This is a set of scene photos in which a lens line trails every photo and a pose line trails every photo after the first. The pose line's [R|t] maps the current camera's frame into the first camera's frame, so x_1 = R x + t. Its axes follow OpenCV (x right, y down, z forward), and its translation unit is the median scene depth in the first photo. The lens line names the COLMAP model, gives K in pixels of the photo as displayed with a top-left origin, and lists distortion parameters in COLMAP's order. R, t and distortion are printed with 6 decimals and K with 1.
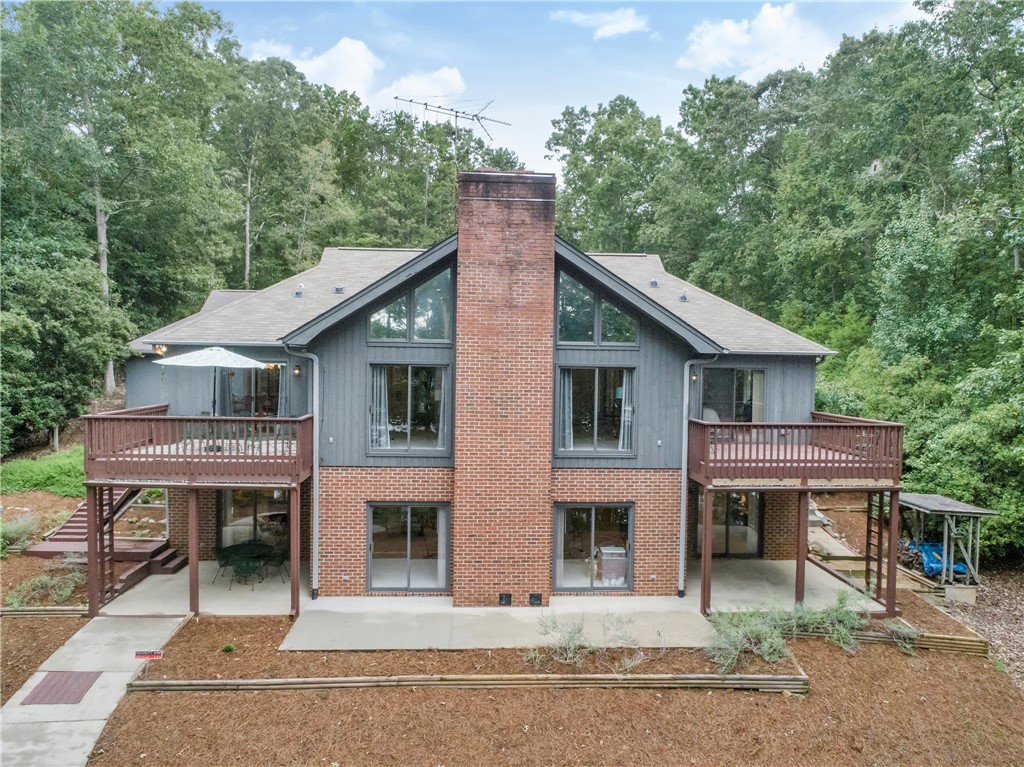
lens RADIAL K [[768.8, 0, 512.0], [0, 768.8, 383.5], [0, 0, 1]] dist [-0.019899, -0.000613]
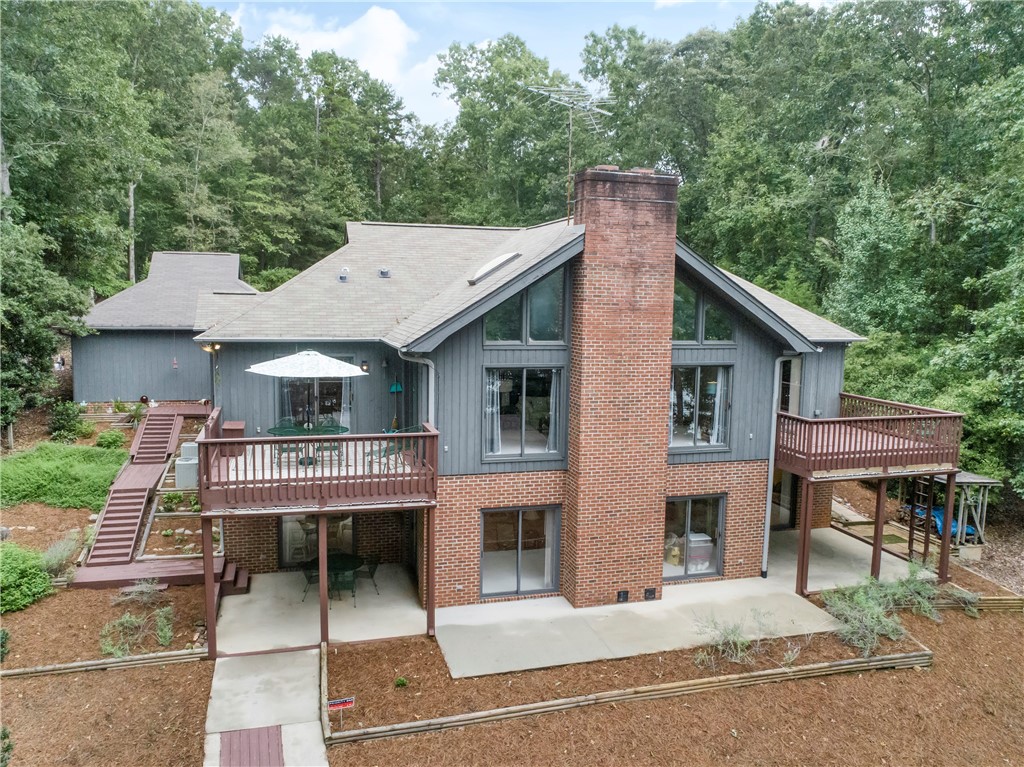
lens RADIAL K [[776.9, 0, 512.0], [0, 776.9, 383.5], [0, 0, 1]] dist [-0.022107, 0.006001]
pose [[0.975434, -0.024508, 0.218925, -0.358579], [0.005453, 0.996174, 0.087224, -0.088835], [-0.220225, -0.083887, 0.971835, 0.050785]]
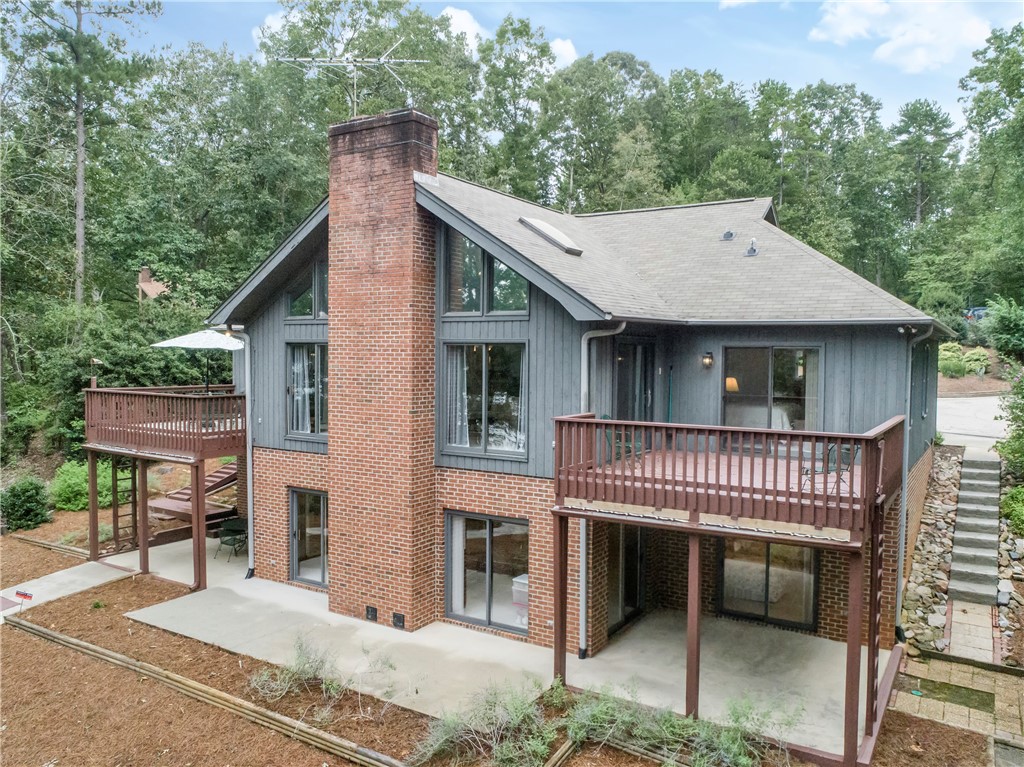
lens RADIAL K [[776.9, 0, 512.0], [0, 776.9, 383.5], [0, 0, 1]] dist [-0.022107, 0.006001]
pose [[0.814215, 0.014502, -0.580382, 0.598010], [-0.015588, 0.999874, 0.003115, 0.017301], [0.580354, 0.006511, 0.814338, 0.367438]]
